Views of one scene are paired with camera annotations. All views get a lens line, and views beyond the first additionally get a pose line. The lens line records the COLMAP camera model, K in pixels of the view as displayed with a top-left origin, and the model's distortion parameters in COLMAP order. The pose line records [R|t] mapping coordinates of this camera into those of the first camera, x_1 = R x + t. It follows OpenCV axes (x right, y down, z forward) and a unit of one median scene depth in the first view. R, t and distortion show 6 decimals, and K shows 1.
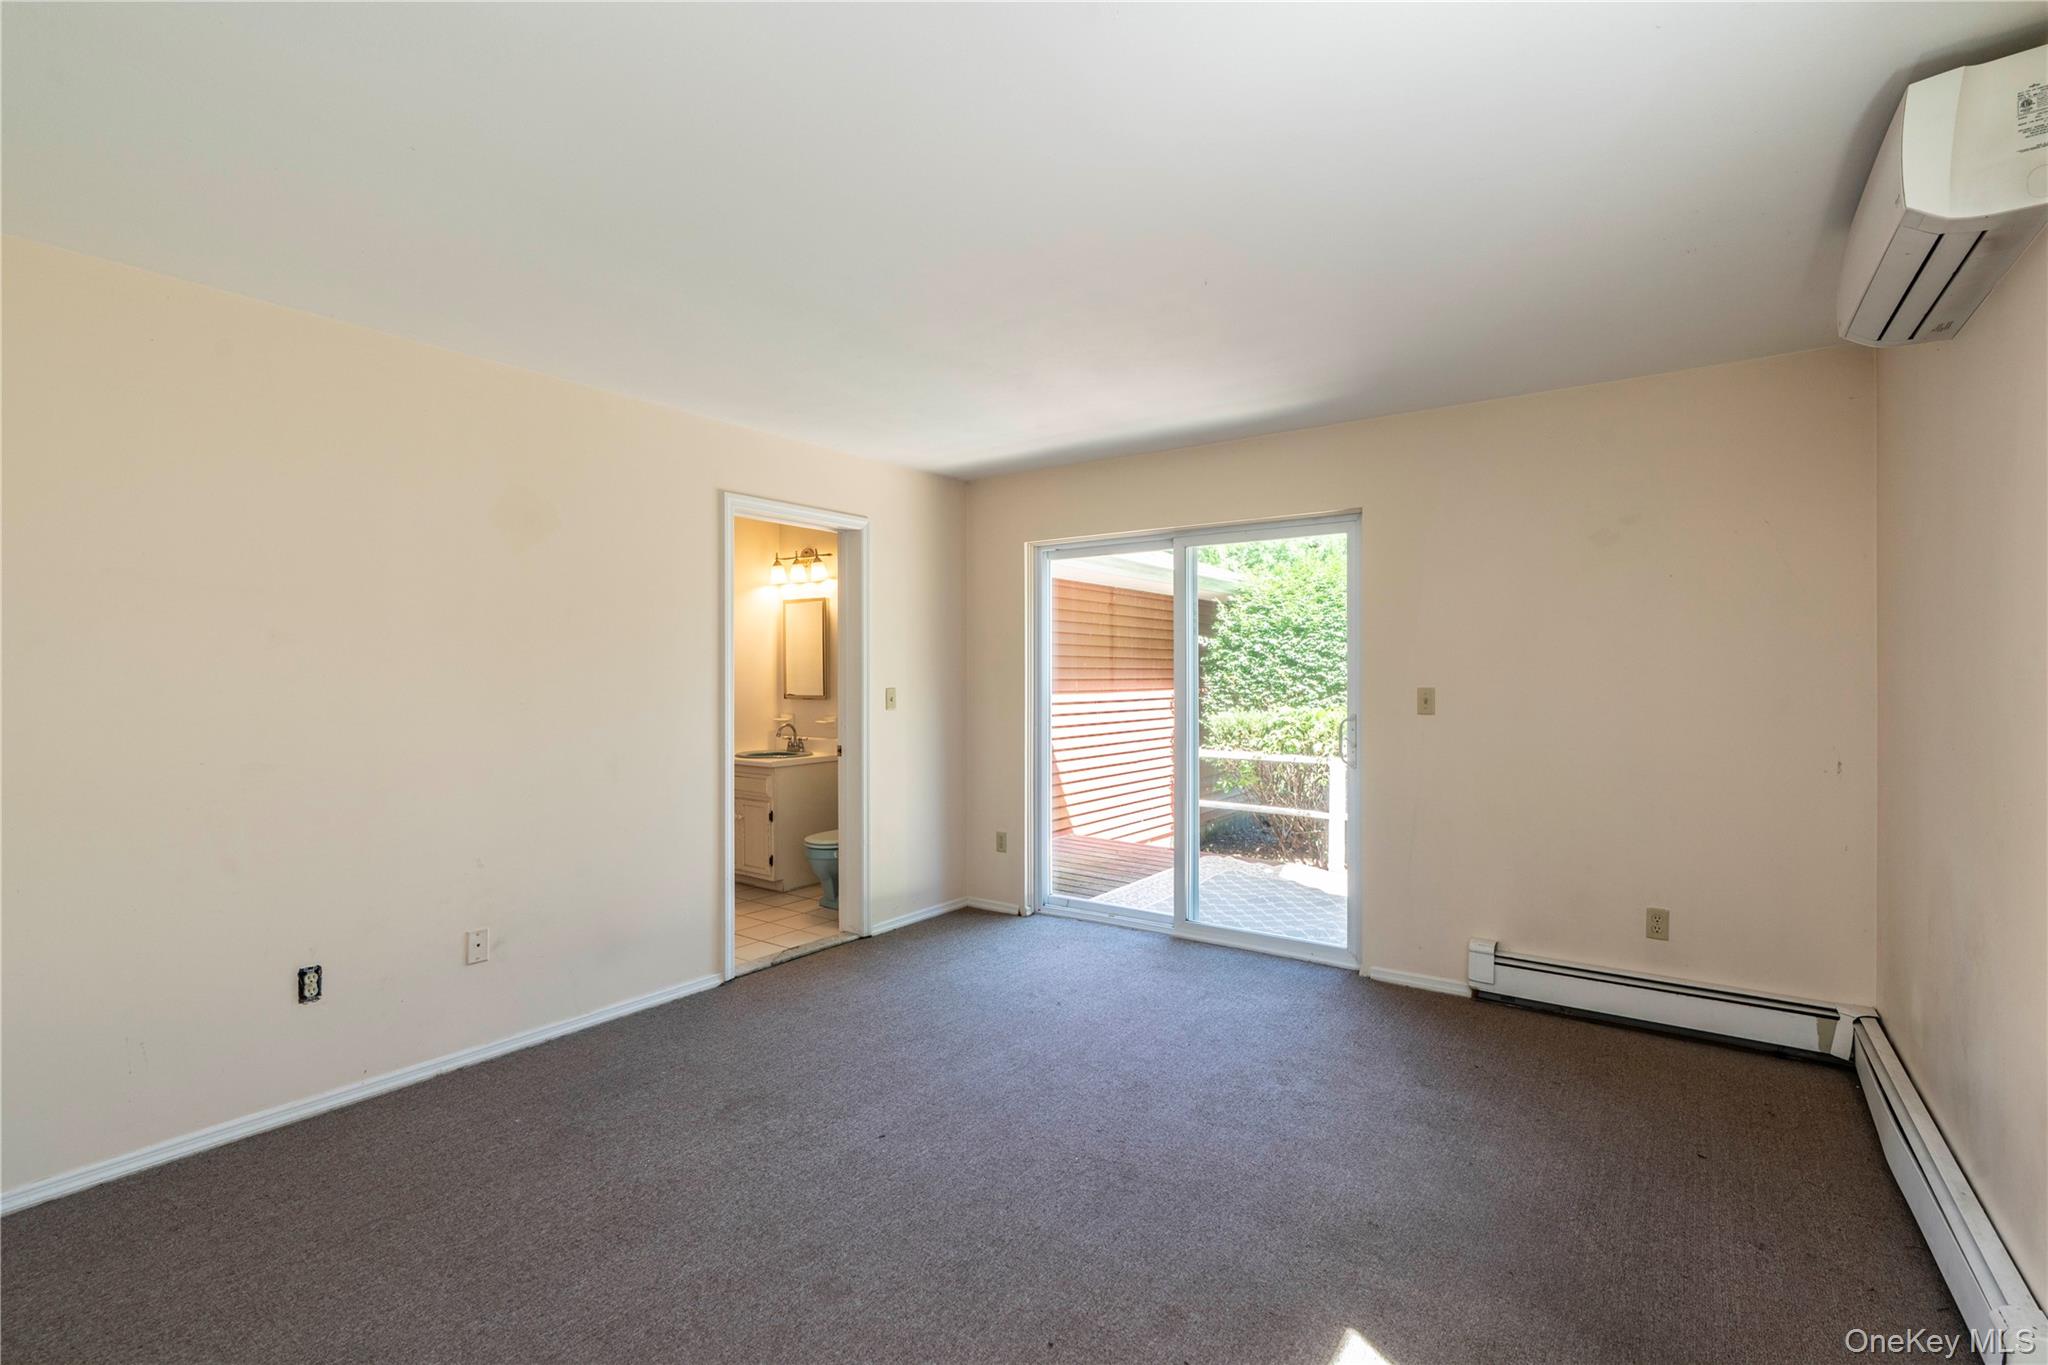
lens RADIAL K [[926.0, 0, 1024.6], [0, 926.0, 683.5], [0, 0, 1]] dist [-0.012125, 0.006275]
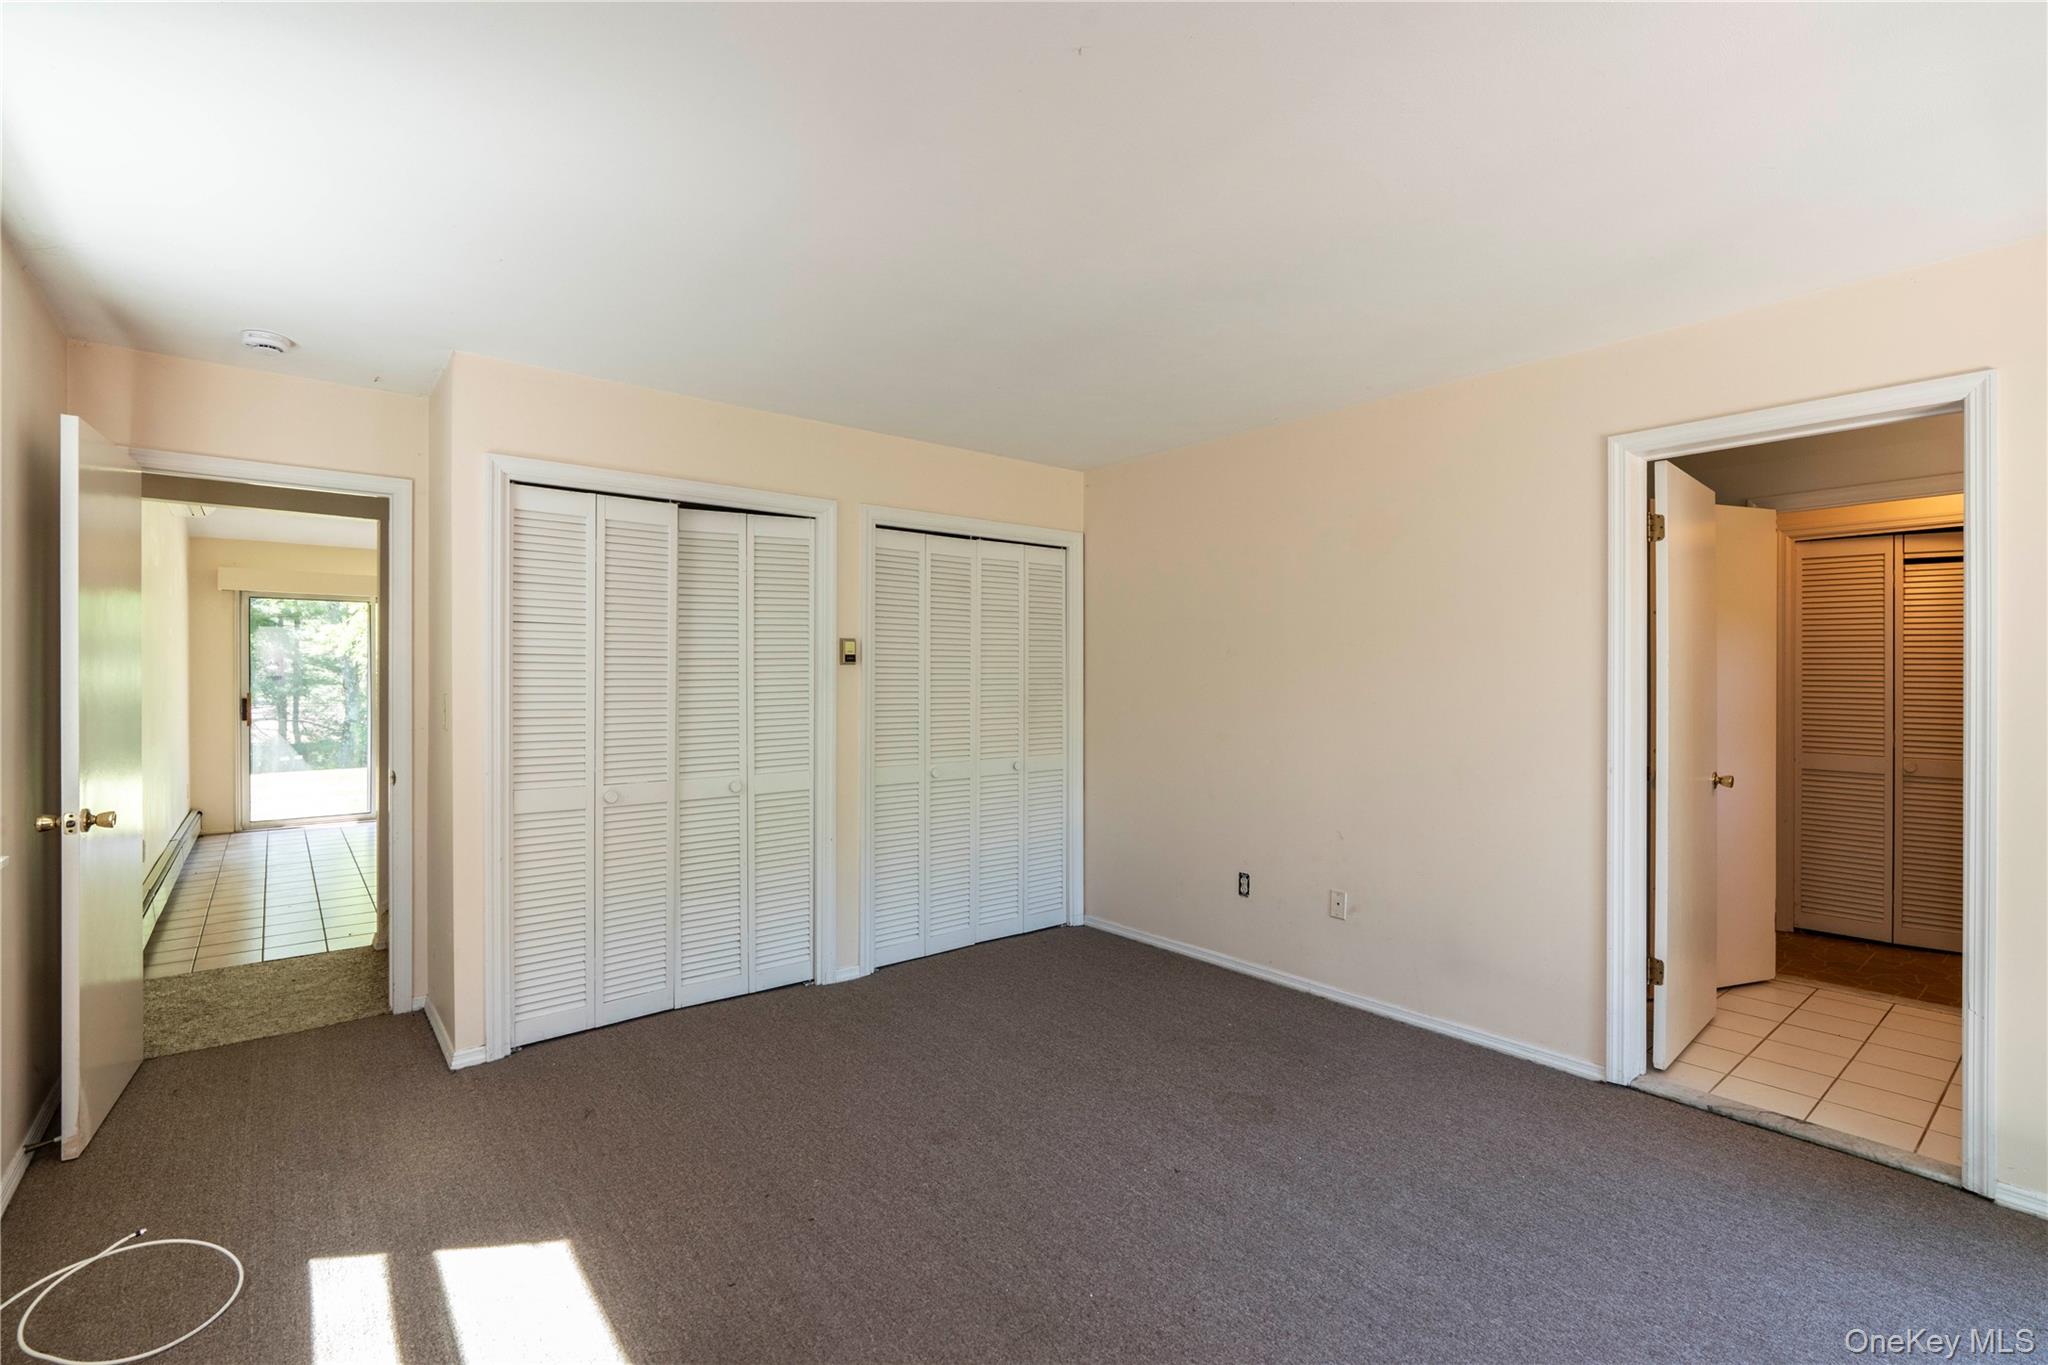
lens RADIAL K [[926.0, 0, 1033.8], [0, 926.0, 679.2], [0, 0, 1]] dist [-0.012125, 0.006275]
pose [[-0.253433, 0.005496, -0.967337, 0.616456], [-0.008492, 0.999933, 0.007906, -0.011634], [0.967316, 0.010218, -0.253369, 0.857050]]
